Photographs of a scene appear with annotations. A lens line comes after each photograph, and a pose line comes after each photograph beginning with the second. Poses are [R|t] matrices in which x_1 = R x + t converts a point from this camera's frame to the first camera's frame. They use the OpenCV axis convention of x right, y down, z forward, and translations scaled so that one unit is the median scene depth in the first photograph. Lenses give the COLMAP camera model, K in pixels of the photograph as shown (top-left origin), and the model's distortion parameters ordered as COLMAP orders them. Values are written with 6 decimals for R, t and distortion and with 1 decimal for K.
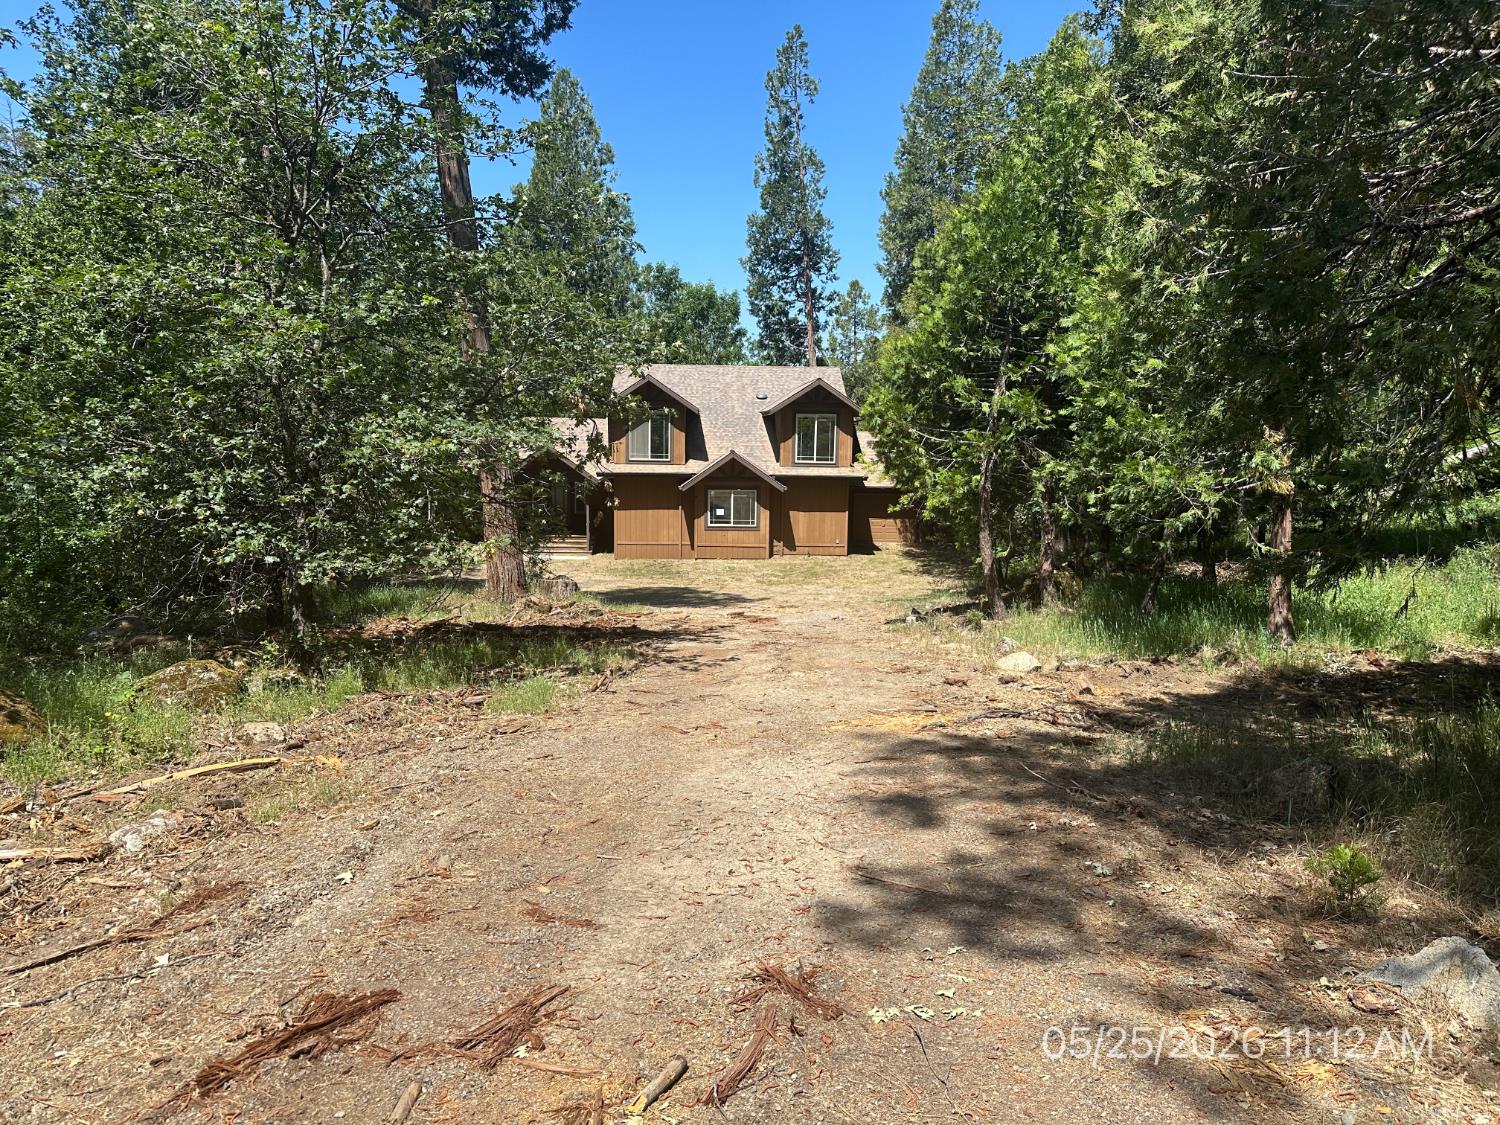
lens RADIAL K [[1060.9, 0, 754.1], [0, 1060.9, 563.2], [0, 0, 1]] dist [0.003107, -0.015404]
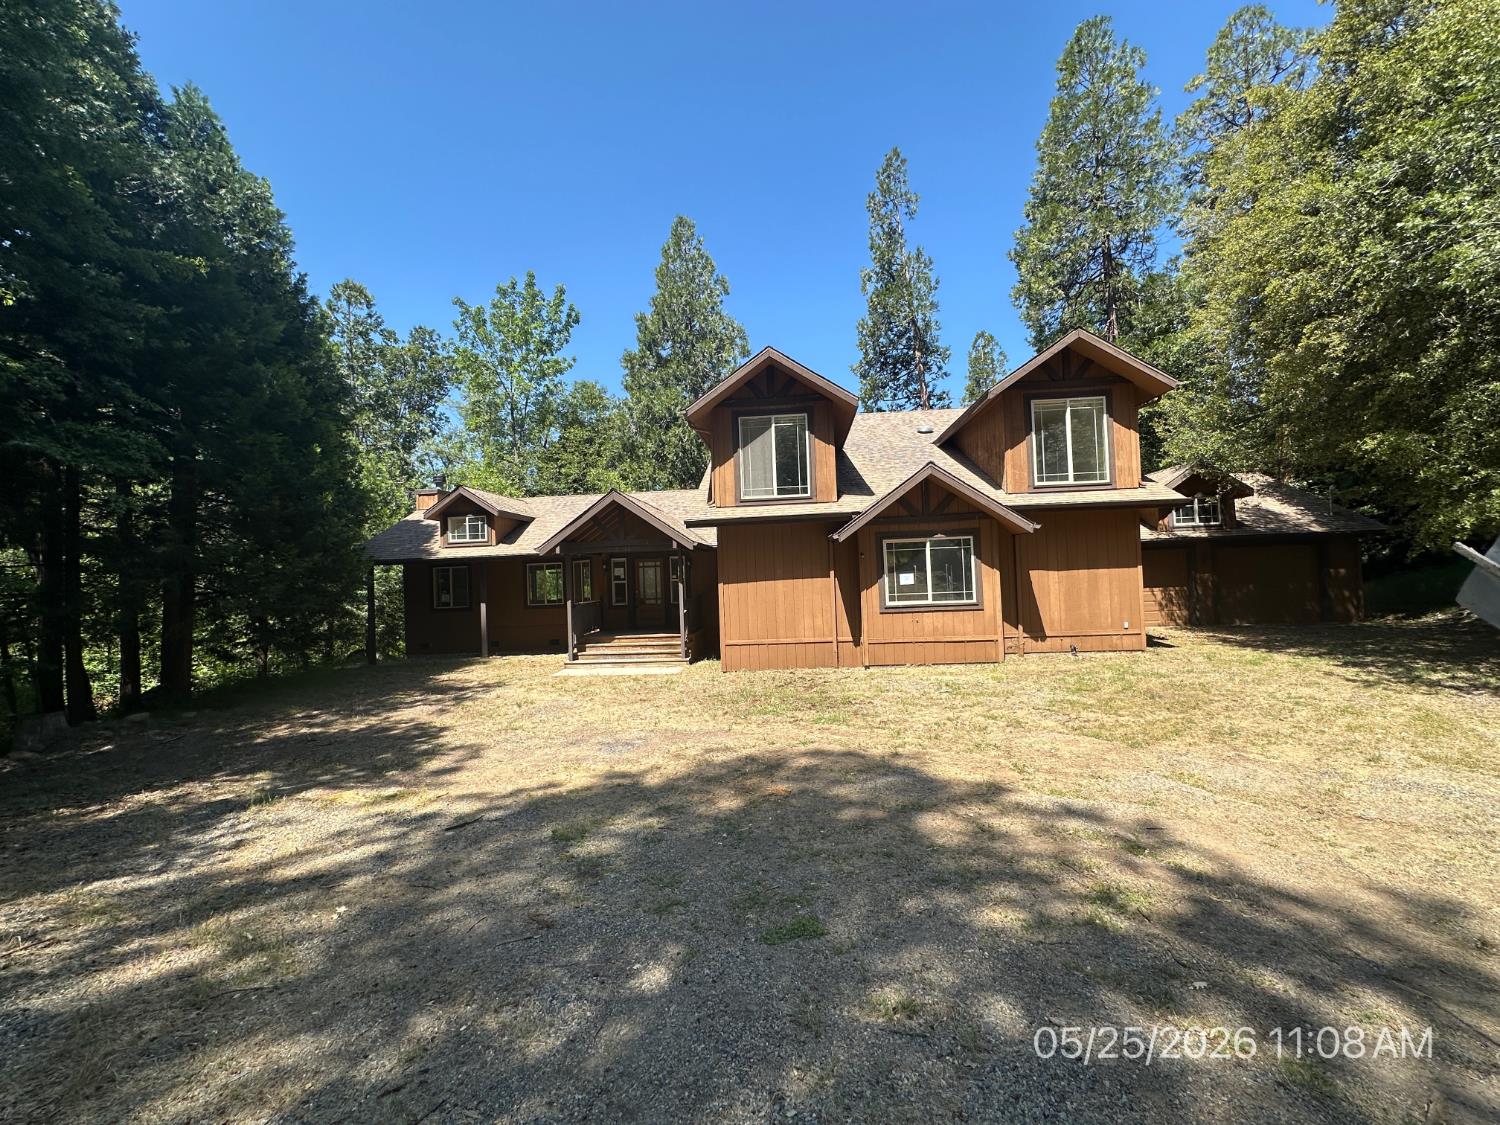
lens RADIAL K [[597.0, 0, 753.9], [0, 597.0, 552.9], [0, 0, 1]] dist [-0.000732, 0.000033]
pose [[0.991889, -0.050831, -0.116500, -0.073508], [0.029692, 0.983858, -0.176471, -0.008978], [0.123590, 0.171581, 0.977387, 0.679504]]
